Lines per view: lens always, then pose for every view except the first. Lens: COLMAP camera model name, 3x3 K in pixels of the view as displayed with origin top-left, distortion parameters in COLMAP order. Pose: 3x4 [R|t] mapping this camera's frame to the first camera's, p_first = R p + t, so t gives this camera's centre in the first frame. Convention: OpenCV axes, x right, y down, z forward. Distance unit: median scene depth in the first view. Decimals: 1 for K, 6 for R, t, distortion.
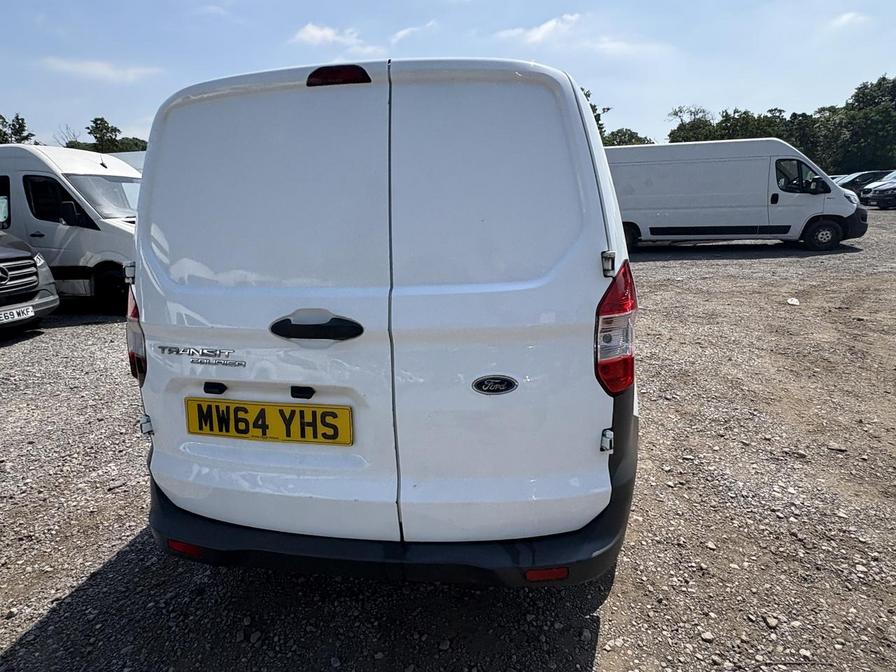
lens RADIAL K [[511.7, 0, 452.0], [0, 511.7, 333.0], [0, 0, 1]] dist [0.001461, -0.002332]
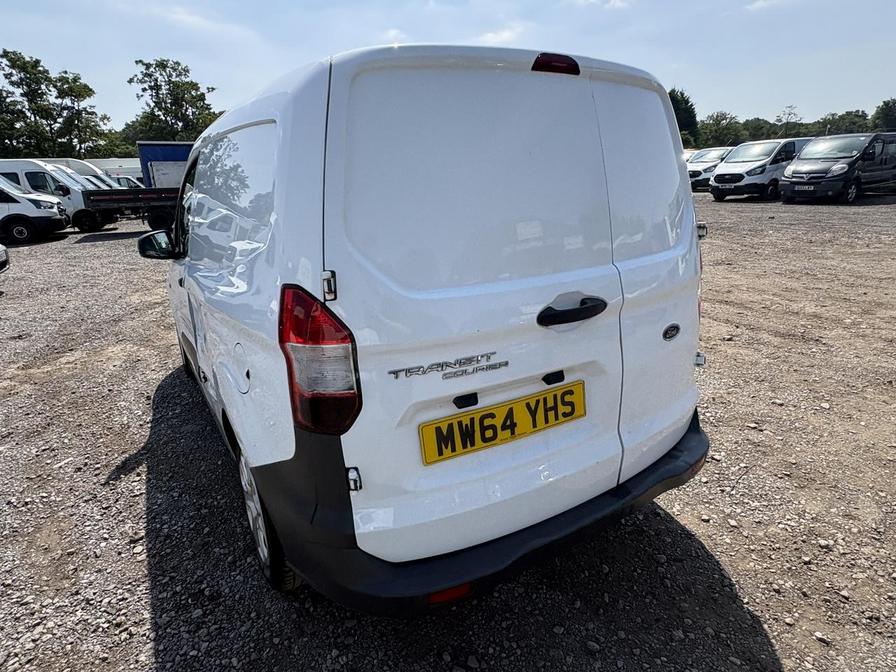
lens RADIAL K [[511.7, 0, 452.0], [0, 511.7, 333.0], [0, 0, 1]] dist [0.001461, -0.002332]
pose [[0.758131, -0.183810, 0.625661, -0.991850], [0.167764, 0.982134, 0.085252, -0.084842], [-0.630153, 0.040331, 0.775423, 0.317077]]
